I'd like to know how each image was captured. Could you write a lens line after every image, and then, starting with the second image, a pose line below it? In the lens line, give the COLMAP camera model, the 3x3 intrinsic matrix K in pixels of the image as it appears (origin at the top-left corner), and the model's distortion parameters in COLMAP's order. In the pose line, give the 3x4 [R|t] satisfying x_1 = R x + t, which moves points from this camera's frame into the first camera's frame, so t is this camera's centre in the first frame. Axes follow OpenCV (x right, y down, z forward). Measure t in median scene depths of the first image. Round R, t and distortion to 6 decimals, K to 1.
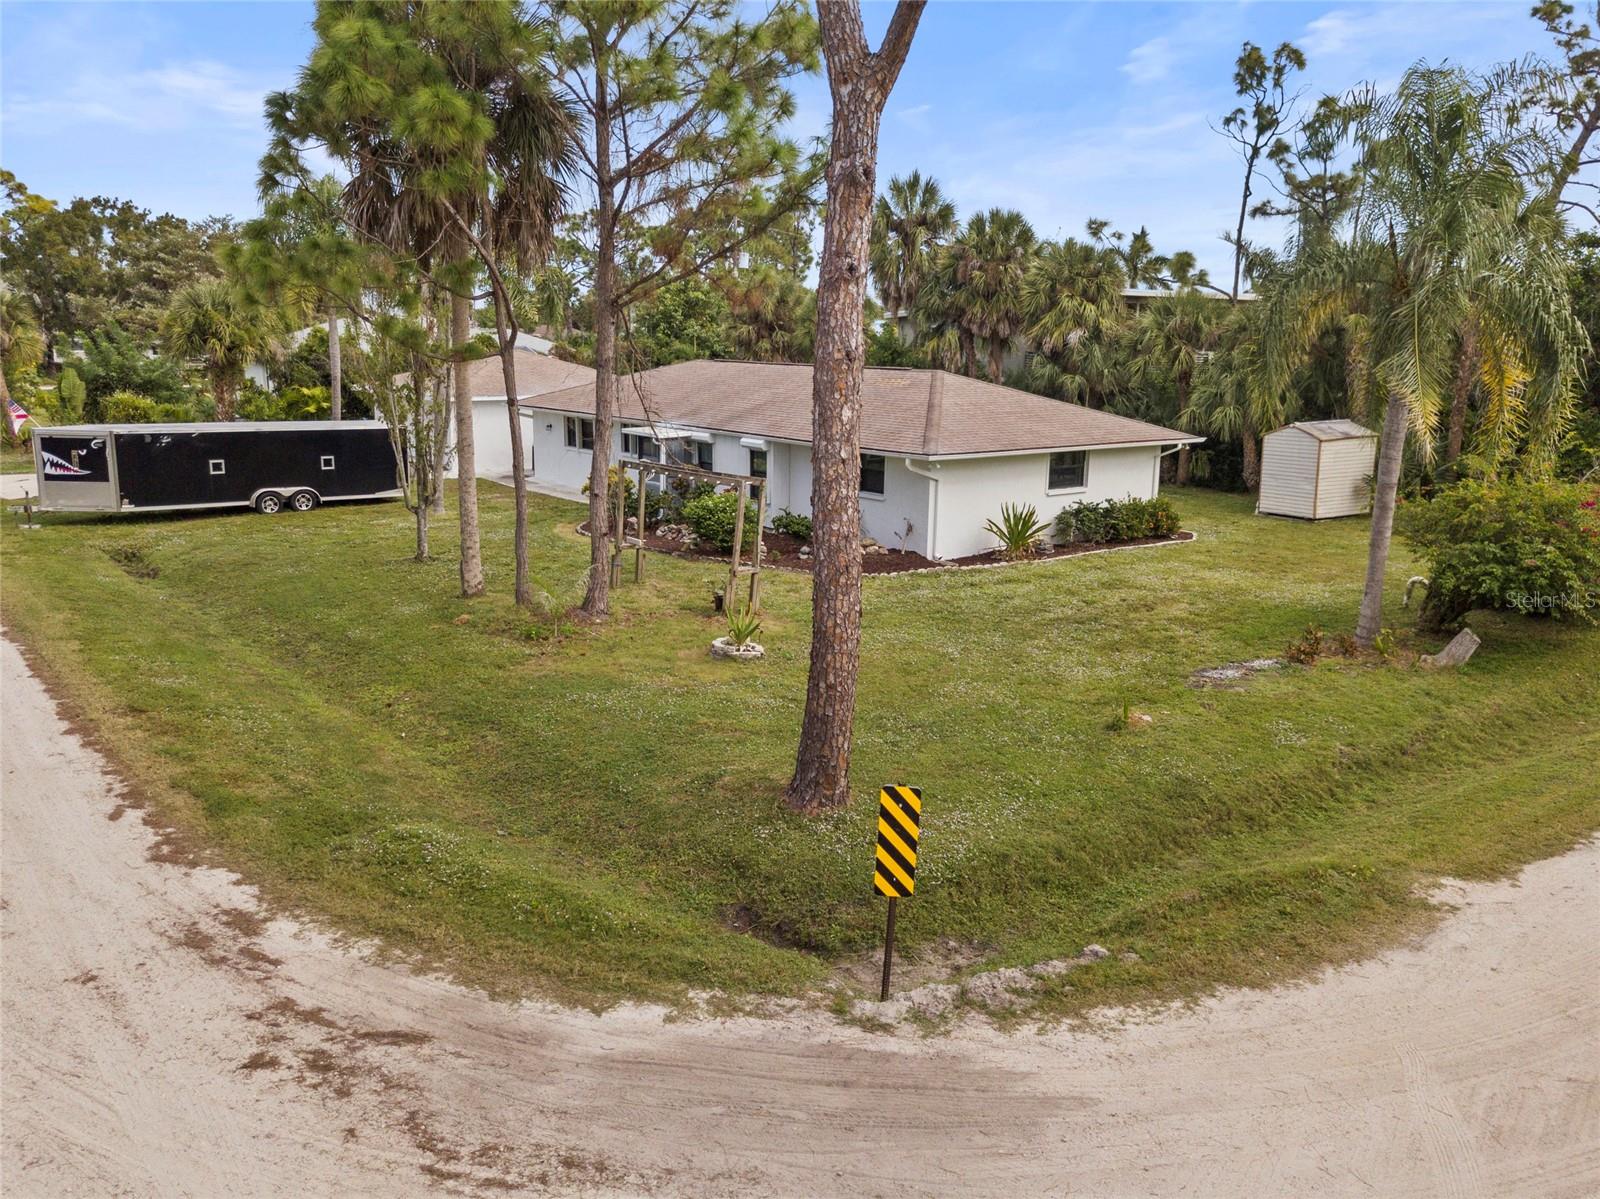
lens RADIAL K [[1212.2, 0, 800.0], [0, 1212.2, 599.5], [0, 0, 1]] dist [0.004912, -0.000693]
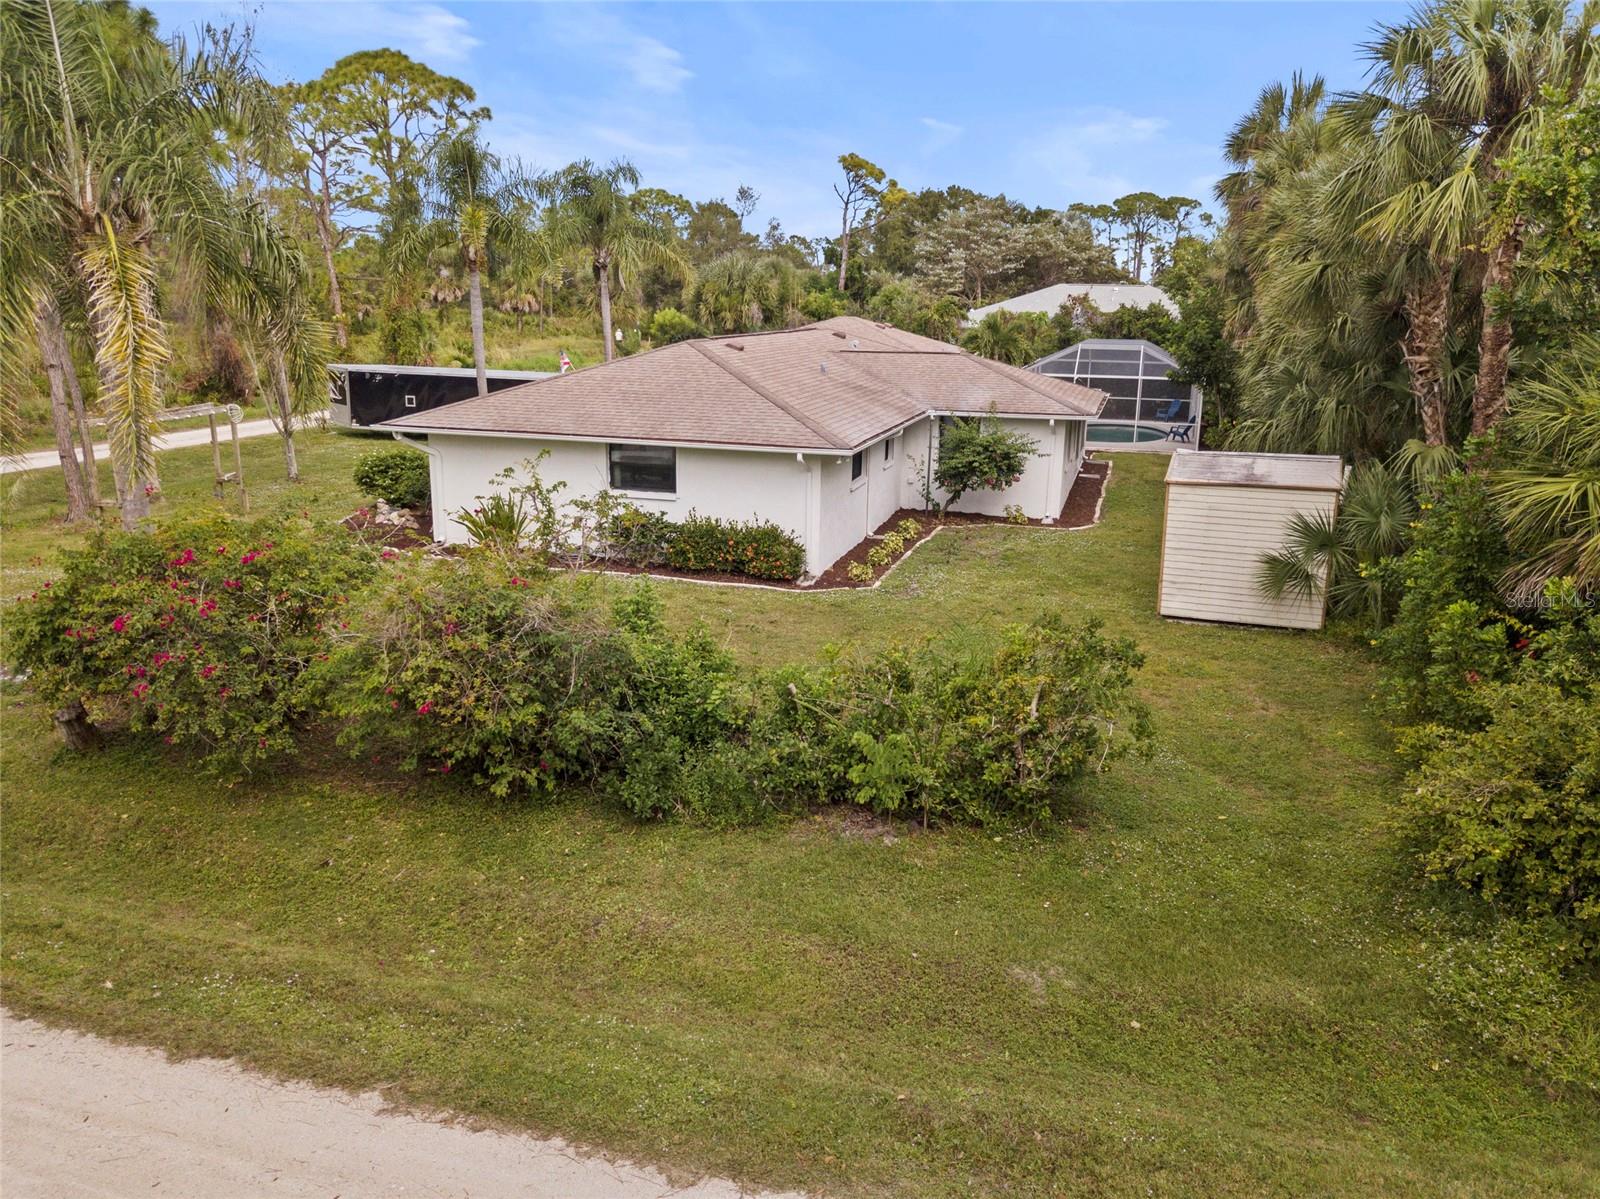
lens RADIAL K [[1212.2, 0, 800.0], [0, 1212.2, 599.5], [0, 0, 1]] dist [0.004912, -0.000693]
pose [[0.644167, 0.191701, -0.740473, 0.804880], [-0.185171, 0.978371, 0.092203, -0.104135], [0.742133, 0.077720, 0.665731, 0.493259]]
